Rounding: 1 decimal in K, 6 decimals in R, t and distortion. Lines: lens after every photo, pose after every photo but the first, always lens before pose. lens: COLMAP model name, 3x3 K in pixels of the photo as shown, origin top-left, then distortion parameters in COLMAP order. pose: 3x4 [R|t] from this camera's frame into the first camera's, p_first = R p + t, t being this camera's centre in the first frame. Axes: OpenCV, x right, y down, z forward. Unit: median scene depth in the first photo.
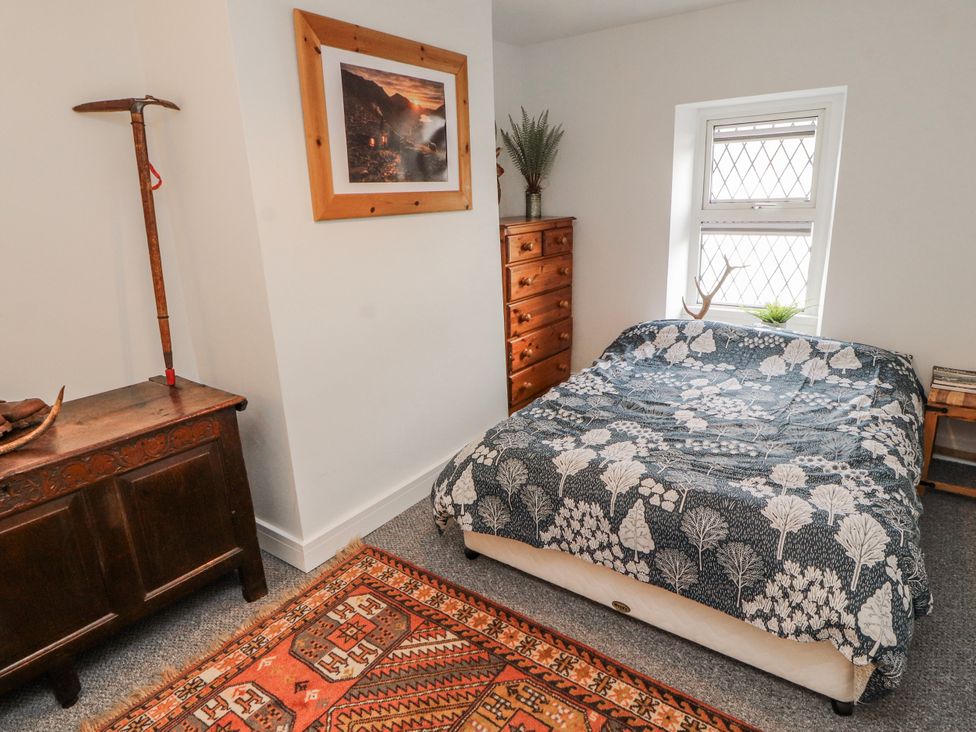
lens RADIAL K [[573.3, 0, 488.8], [0, 573.3, 353.4], [0, 0, 1]] dist [-0.006846, -0.006856]
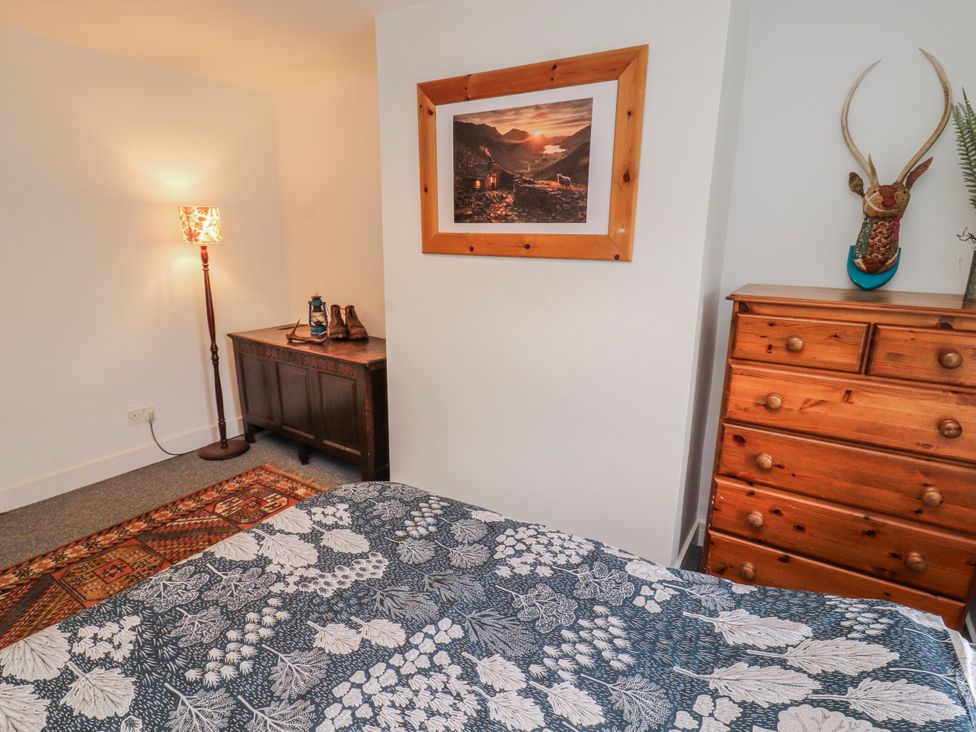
lens RADIAL K [[508.4, 0, 485.9], [0, 508.4, 366.5], [0, 0, 1]] dist [-0.005591, -0.009977]
pose [[0.057579, 0.281807, -0.957742, 0.653509], [-0.285576, 0.923896, 0.254680, -0.256662], [0.956625, 0.258844, 0.133675, 0.828138]]
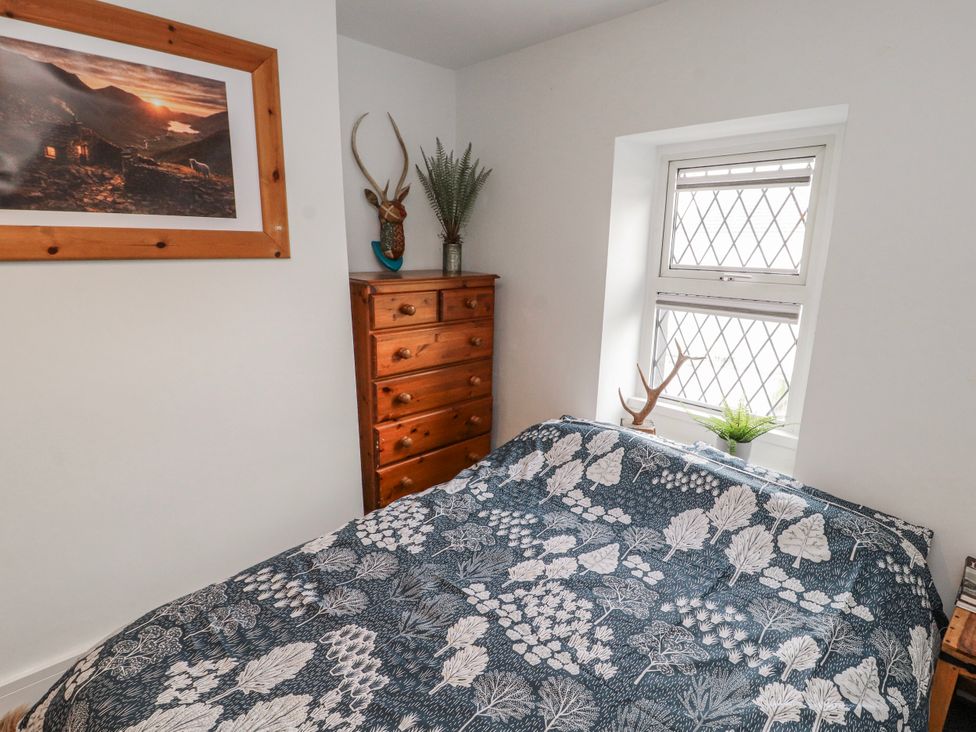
lens RADIAL K [[508.4, 0, 492.0], [0, 508.4, 363.9], [0, 0, 1]] dist [-0.005591, -0.009977]
pose [[0.986587, 0.088643, -0.137068, 0.354649], [-0.094053, 0.995003, -0.033501, -0.125698], [0.133414, 0.045943, 0.989995, 0.417069]]
